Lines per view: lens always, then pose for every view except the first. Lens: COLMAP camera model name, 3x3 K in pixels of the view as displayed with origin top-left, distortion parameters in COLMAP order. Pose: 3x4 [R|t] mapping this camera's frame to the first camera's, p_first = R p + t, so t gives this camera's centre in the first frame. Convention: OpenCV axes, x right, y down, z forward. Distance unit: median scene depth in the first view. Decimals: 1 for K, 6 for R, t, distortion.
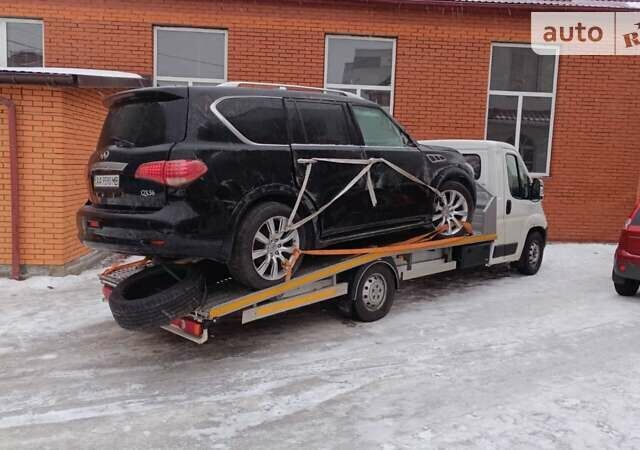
lens RADIAL K [[557.4, 0, 320.0], [0, 557.4, 225.0], [0, 0, 1]] dist [0.005950, -0.009836]
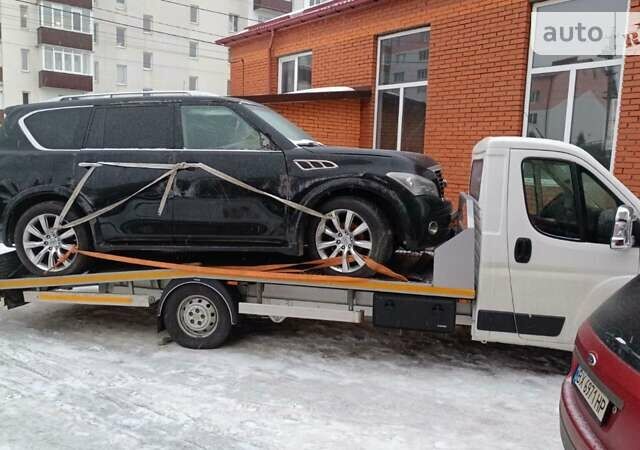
lens RADIAL K [[557.4, 0, 320.0], [0, 557.4, 225.0], [0, 0, 1]] dist [0.005950, -0.009836]
pose [[0.552559, 0.089223, -0.828685, 0.952478], [-0.108160, 0.993522, 0.034850, -0.075871], [0.826426, 0.070374, 0.558630, 0.685888]]
